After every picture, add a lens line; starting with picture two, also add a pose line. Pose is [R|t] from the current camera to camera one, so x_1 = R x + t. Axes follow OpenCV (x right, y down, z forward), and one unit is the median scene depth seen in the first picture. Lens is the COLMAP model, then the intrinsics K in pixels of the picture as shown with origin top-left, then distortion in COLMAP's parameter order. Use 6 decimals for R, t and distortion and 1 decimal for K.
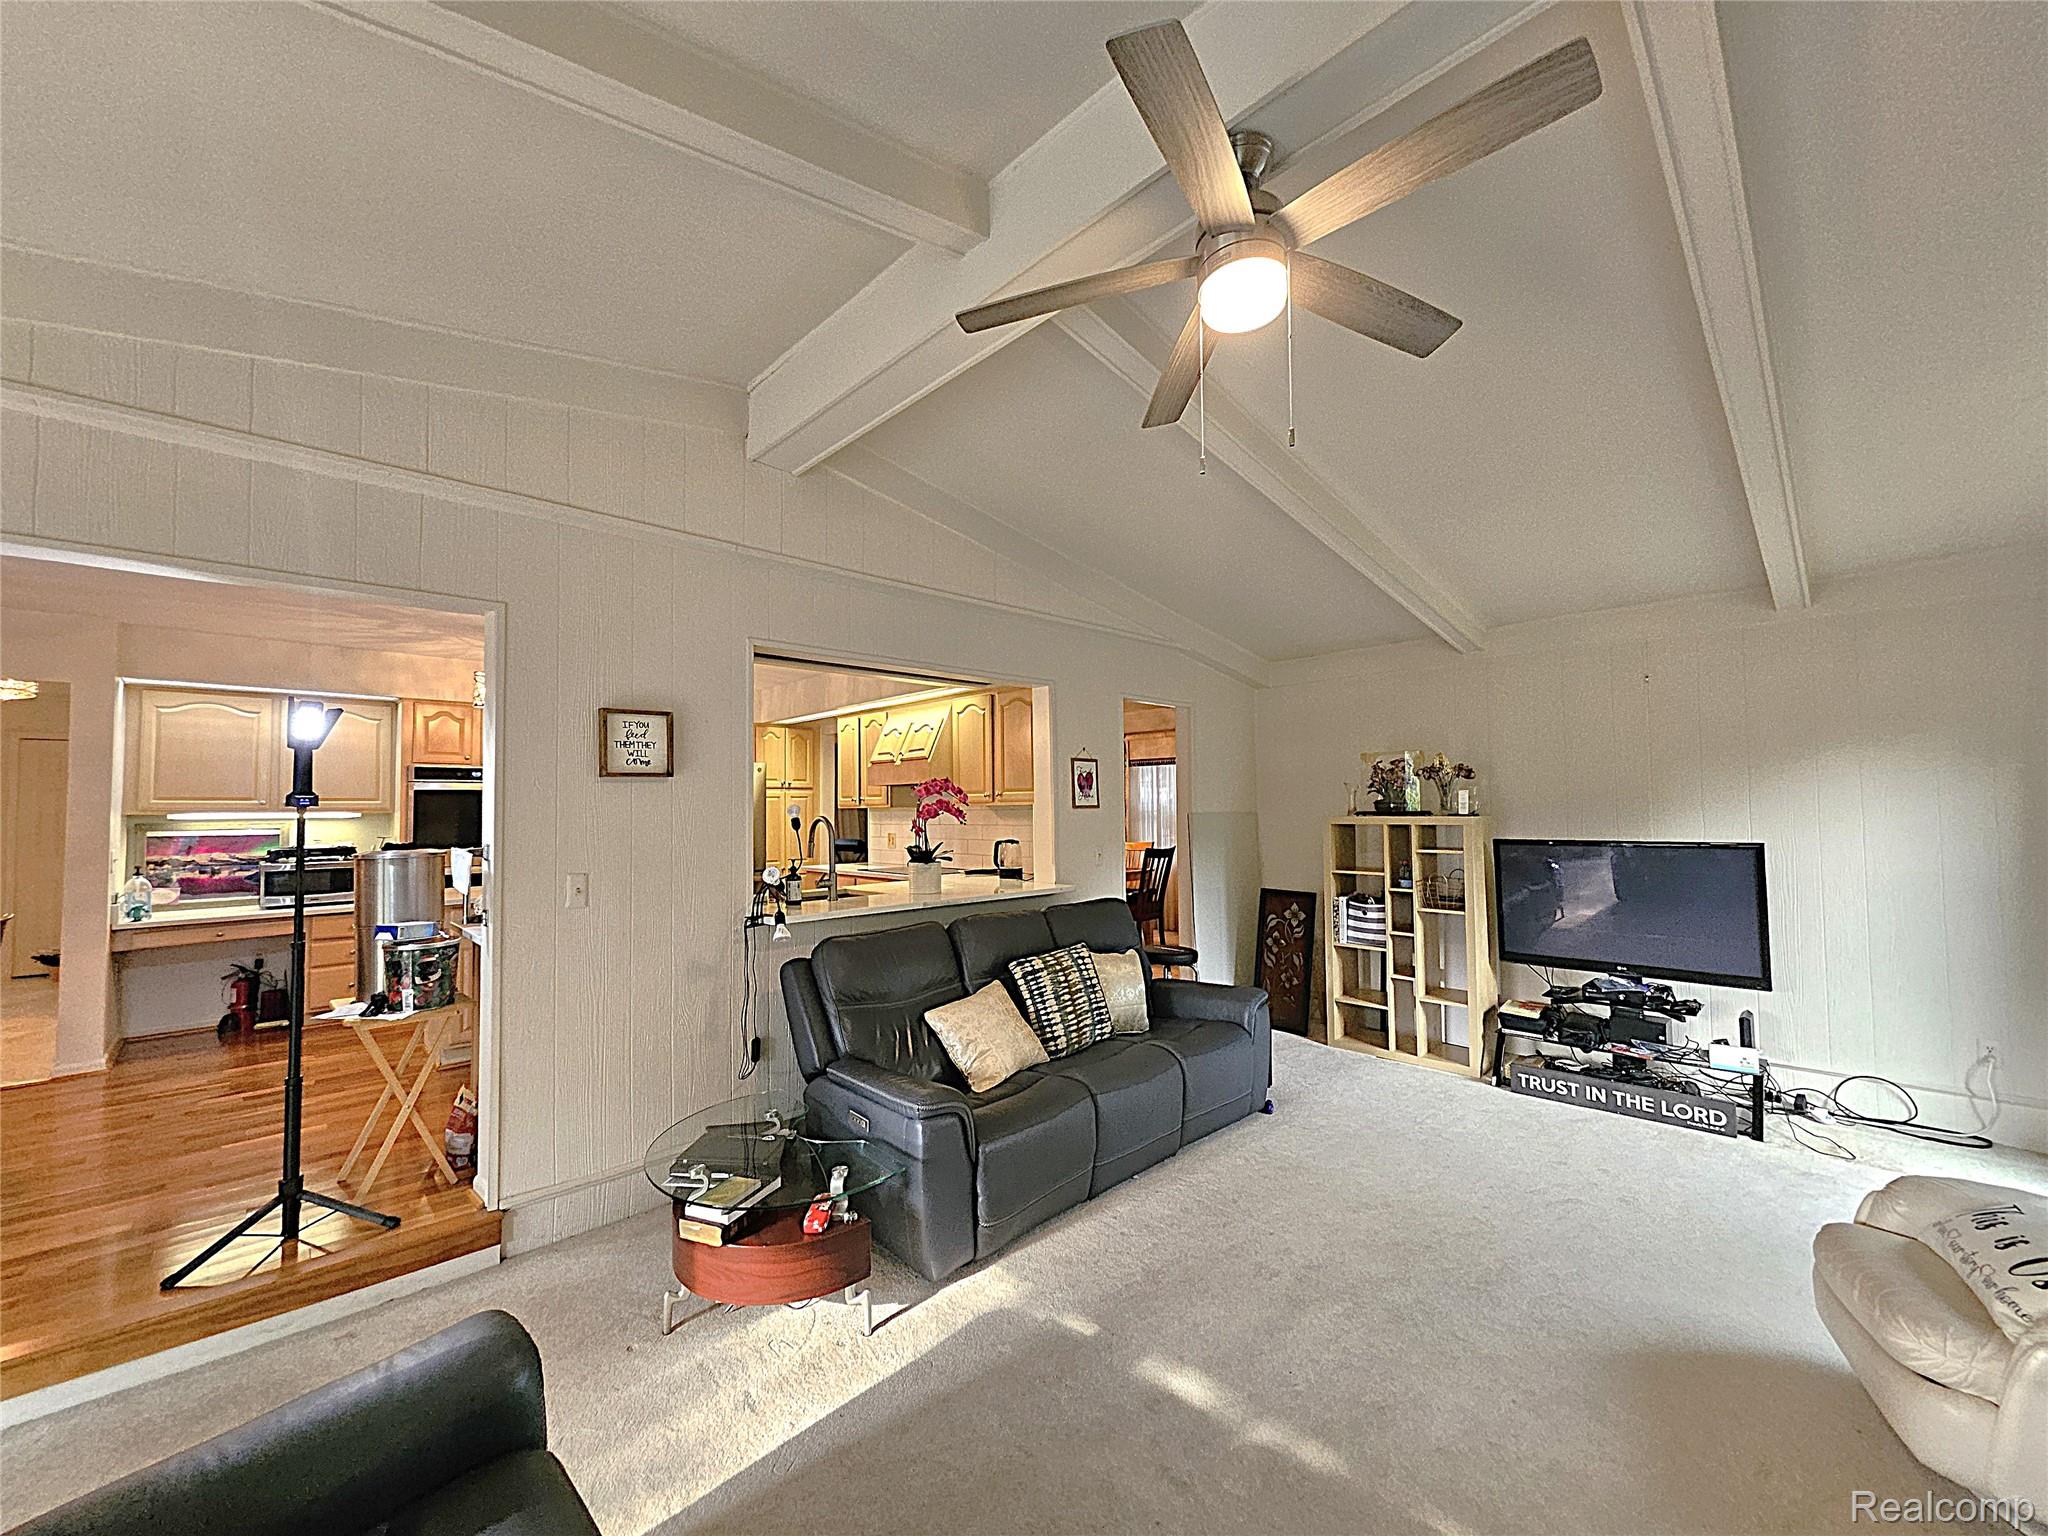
lens RADIAL K [[809.7, 0, 1066.7], [0, 809.7, 778.3], [0, 0, 1]] dist [0.008157, -0.001629]
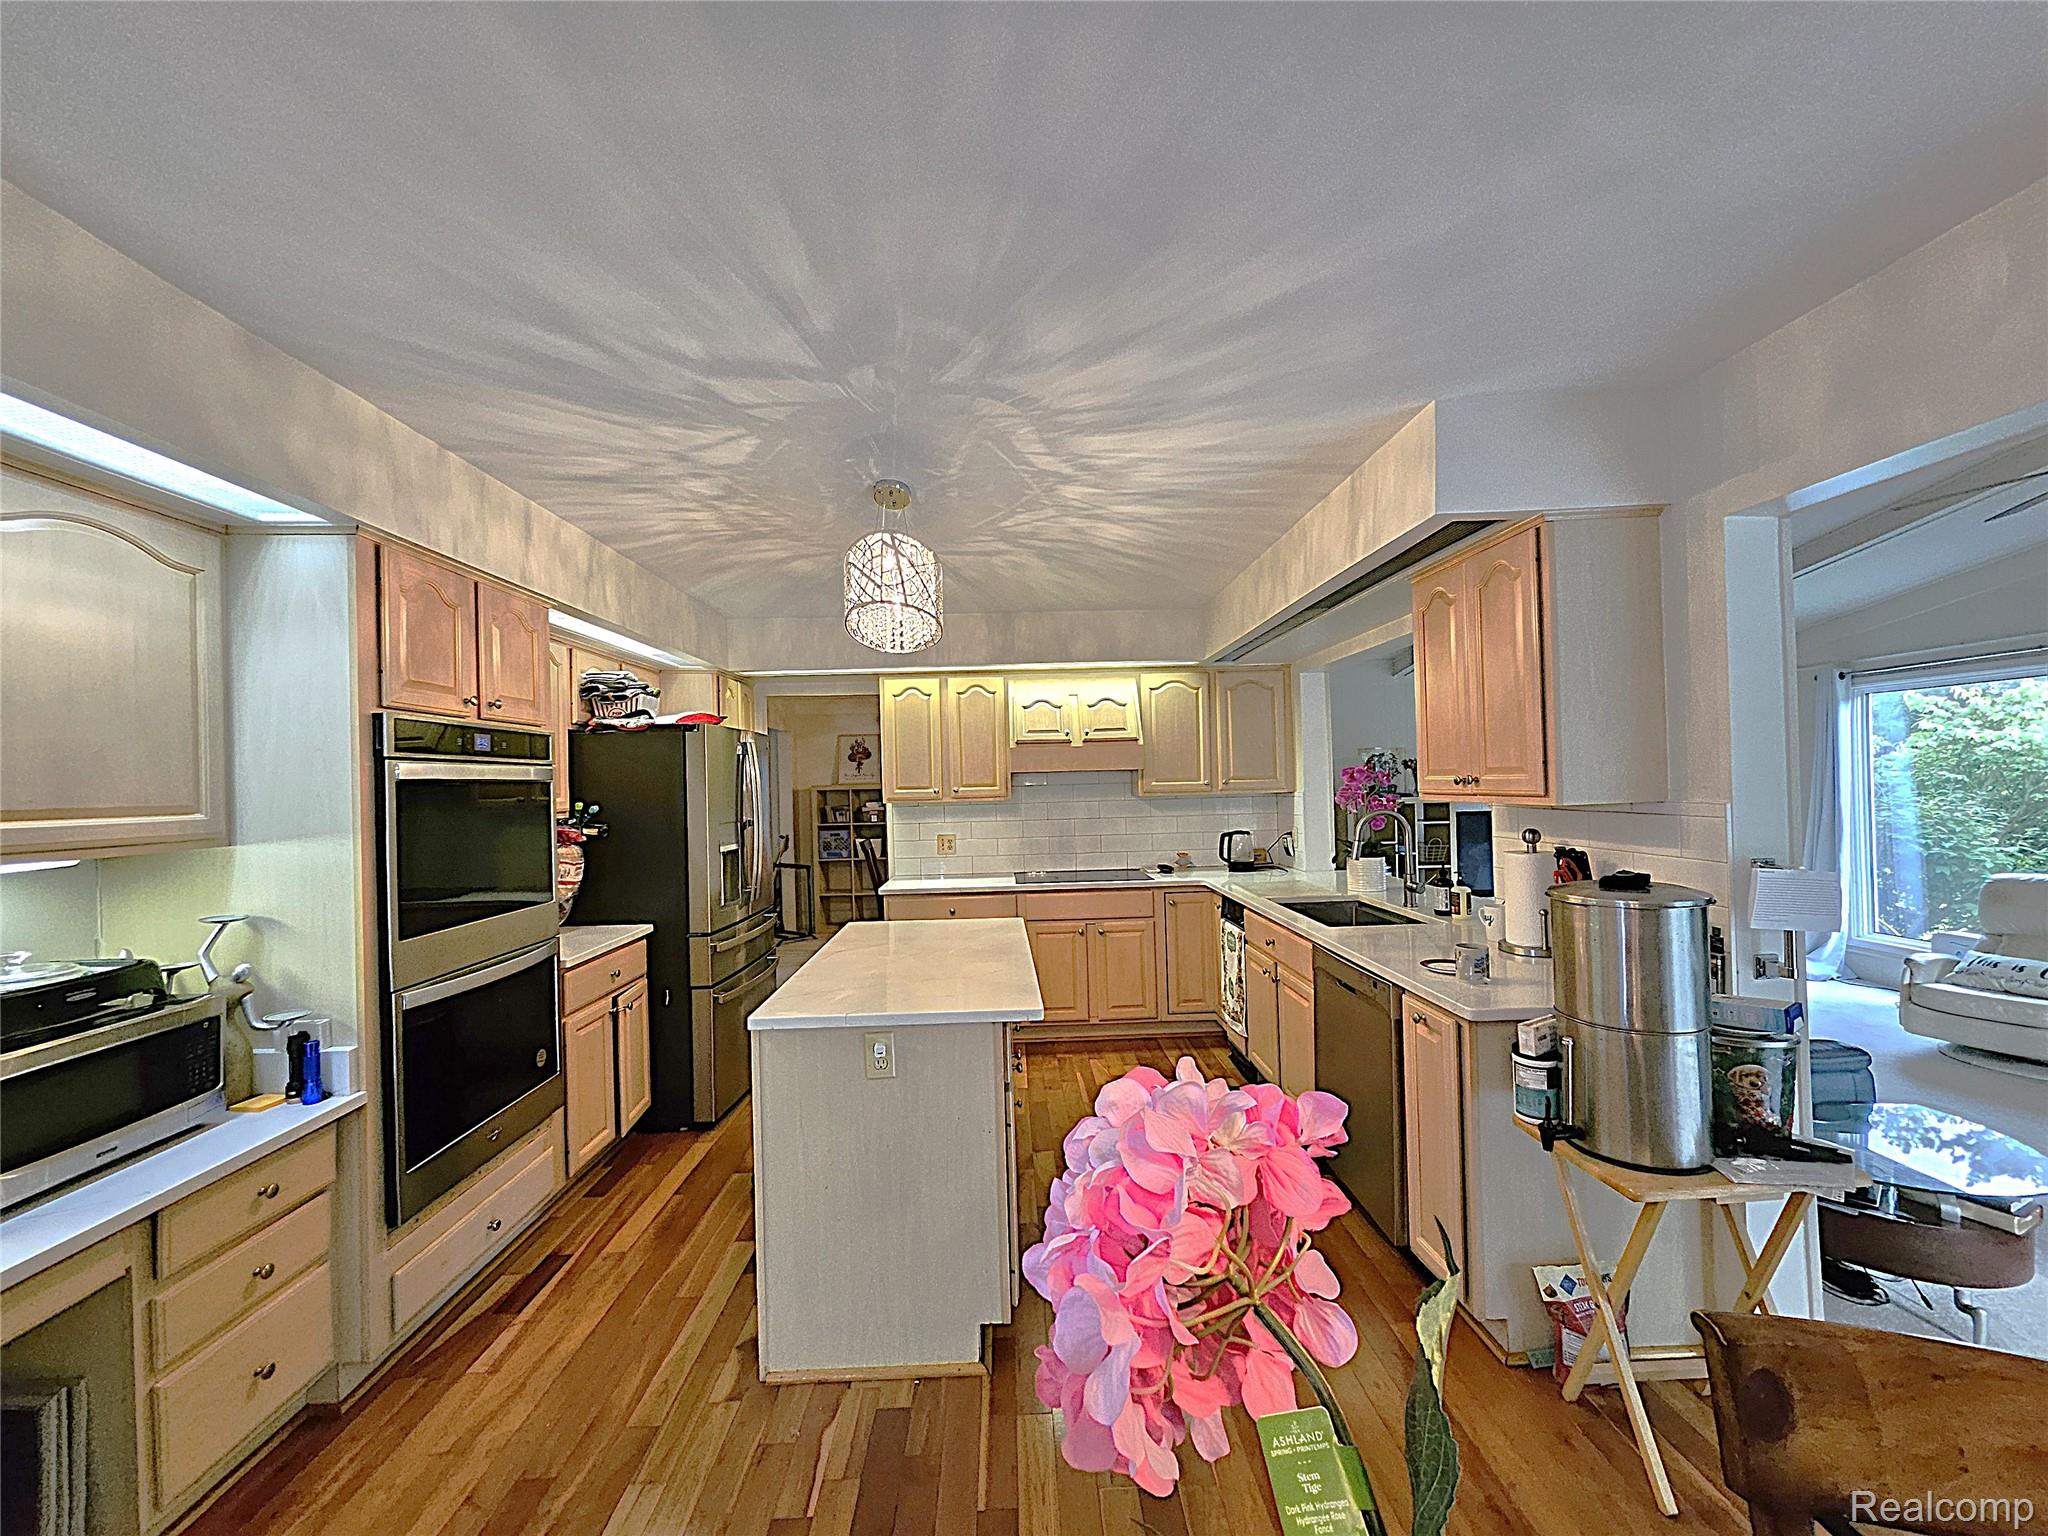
lens RADIAL K [[809.7, 0, 1040.9], [0, 809.7, 778.1], [0, 0, 1]] dist [0.008157, -0.001629]
pose [[0.672089, -0.003348, 0.740463, -0.952445], [-0.004127, 0.999957, 0.008268, 0.009372], [-0.740459, -0.008613, 0.672047, 0.574067]]
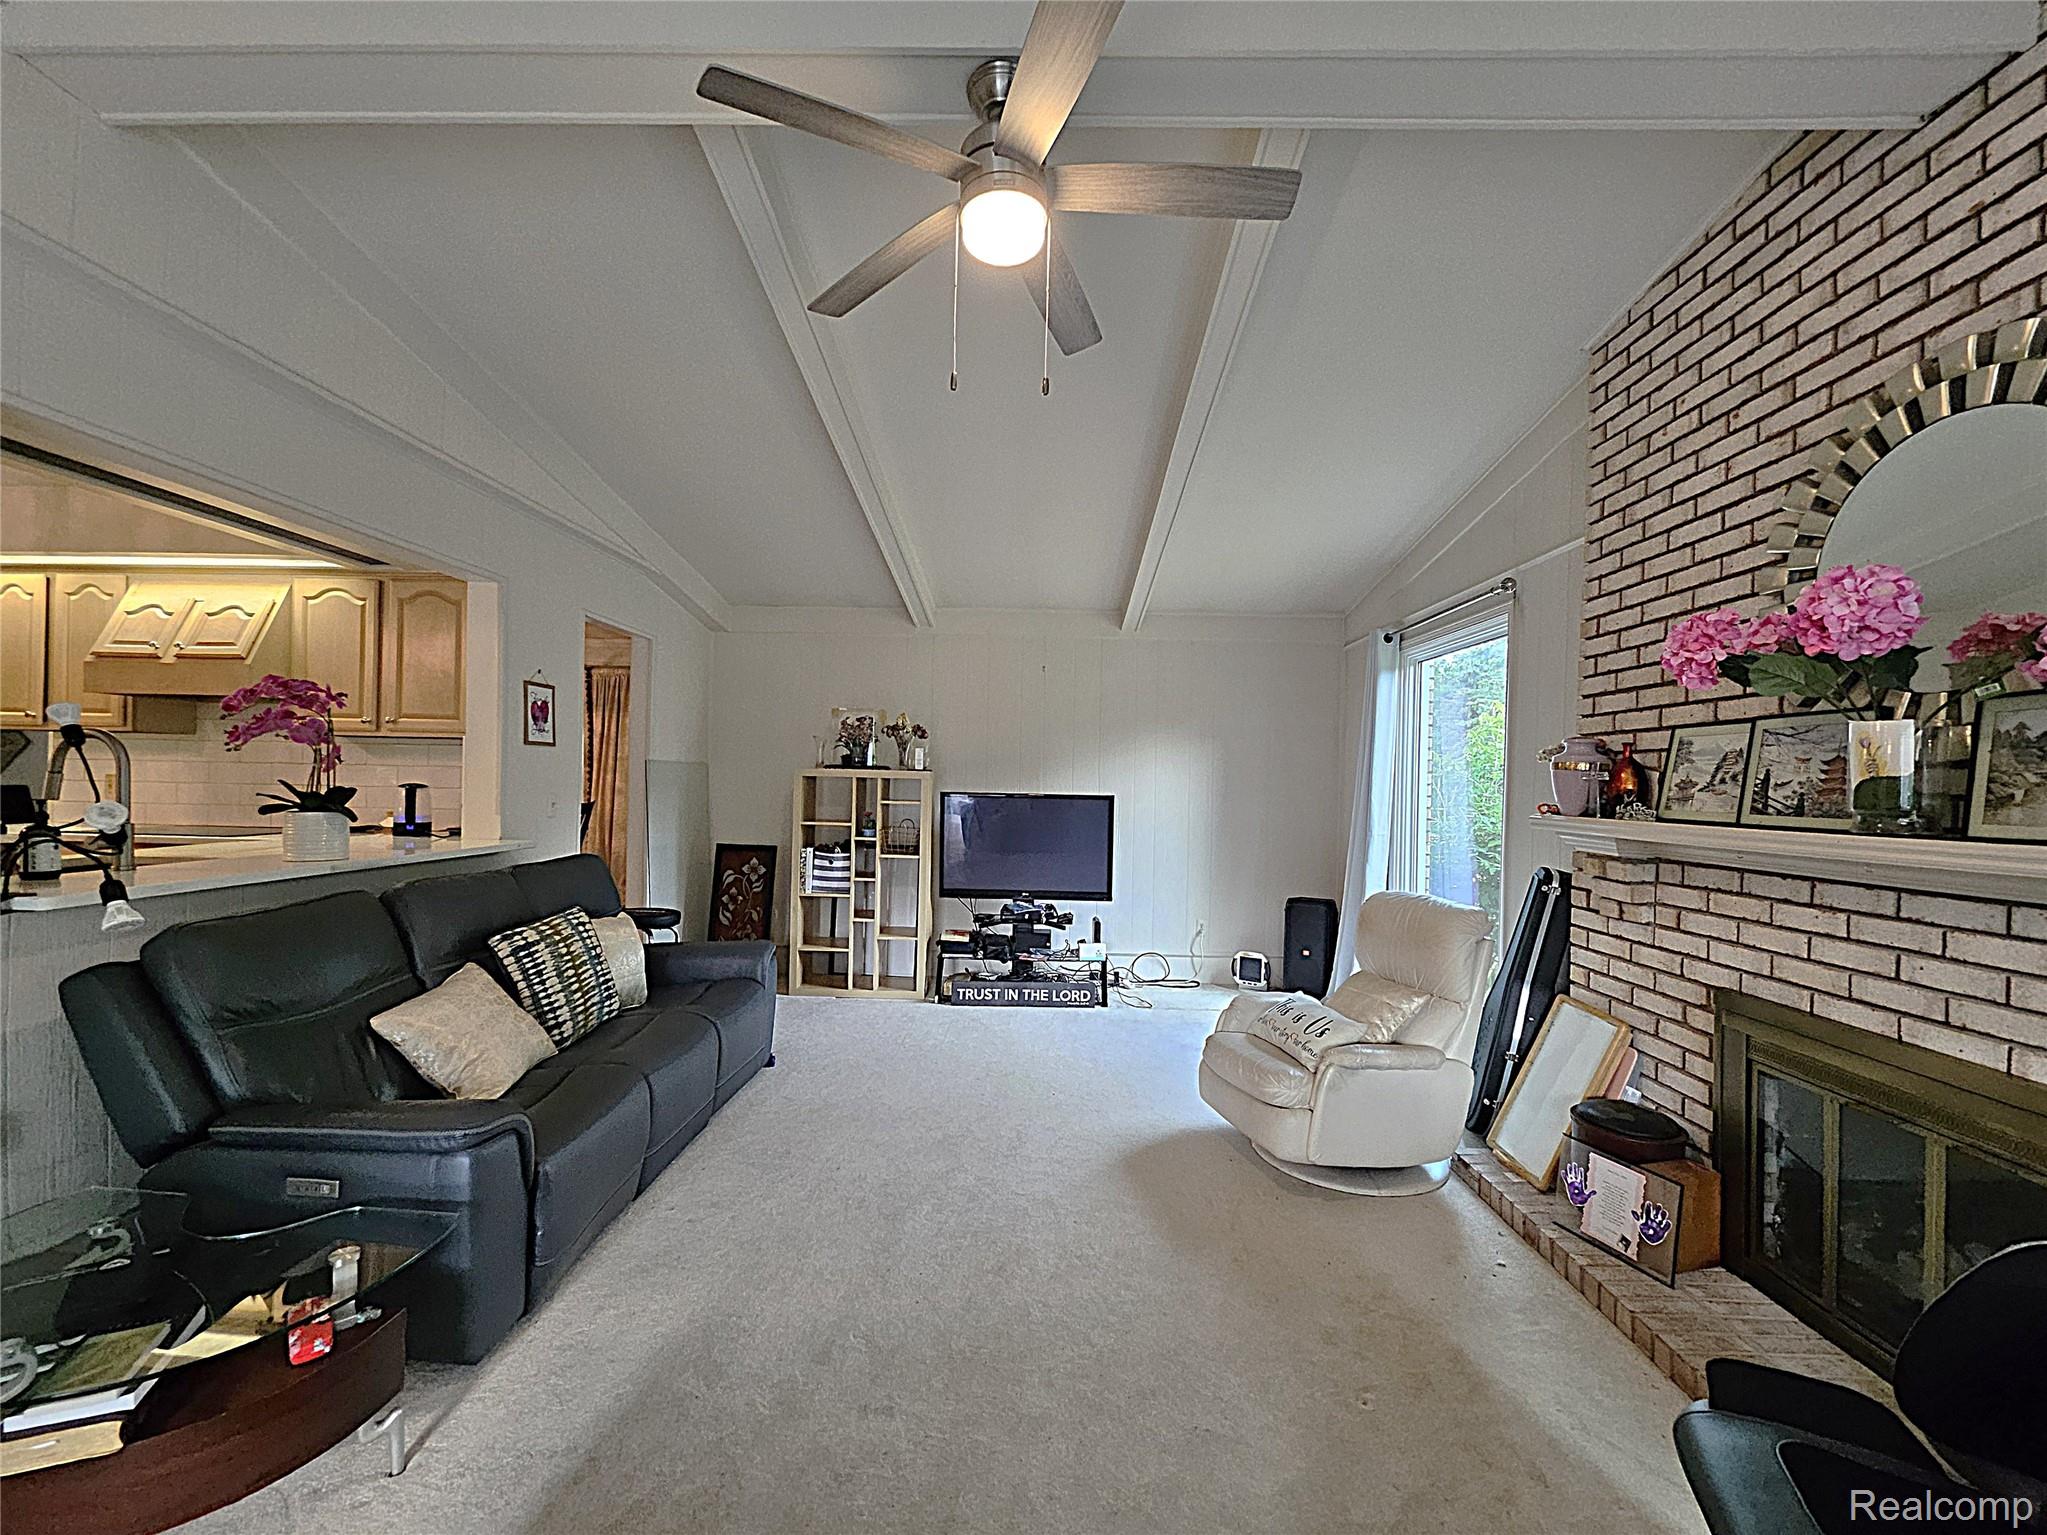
lens RADIAL K [[809.3, 0, 1046.4], [0, 809.3, 779.2], [0, 0, 1]] dist [0.008157, -0.001629]
pose [[0.719755, 0.023643, 0.693826, -0.179898], [-0.050738, 0.998539, 0.018608, 0.031359], [-0.692372, -0.048596, 0.719902, 0.081247]]
